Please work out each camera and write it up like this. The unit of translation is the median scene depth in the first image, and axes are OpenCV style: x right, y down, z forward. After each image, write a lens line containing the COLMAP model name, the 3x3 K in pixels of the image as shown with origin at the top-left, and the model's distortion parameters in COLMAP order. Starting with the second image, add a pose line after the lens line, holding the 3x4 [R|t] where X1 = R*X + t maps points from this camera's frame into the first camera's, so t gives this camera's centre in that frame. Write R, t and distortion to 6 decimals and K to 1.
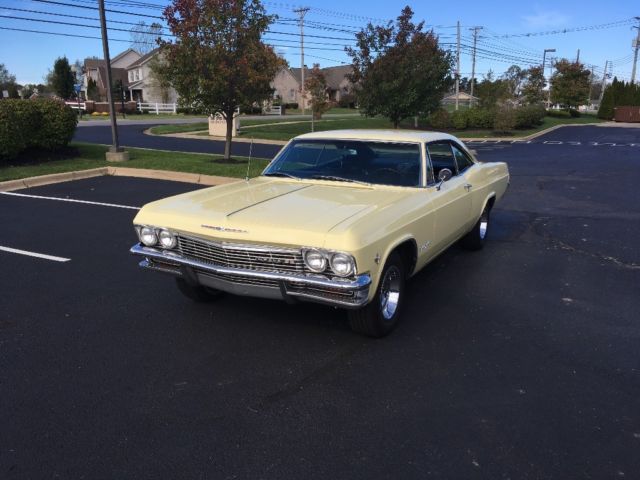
lens RADIAL K [[542.2, 0, 311.5], [0, 542.2, 240.3], [0, 0, 1]] dist [0.048549, -0.106597]
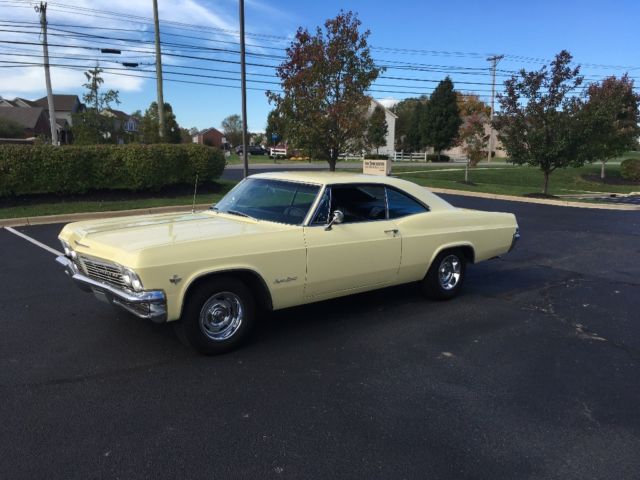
lens RADIAL K [[542.2, 0, 311.5], [0, 542.2, 240.3], [0, 0, 1]] dist [0.048549, -0.106597]
pose [[0.927080, 0.072305, -0.367824, 0.150431], [-0.102844, 0.992631, -0.064086, -0.000682], [0.360480, 0.097242, 0.927684, 0.006605]]
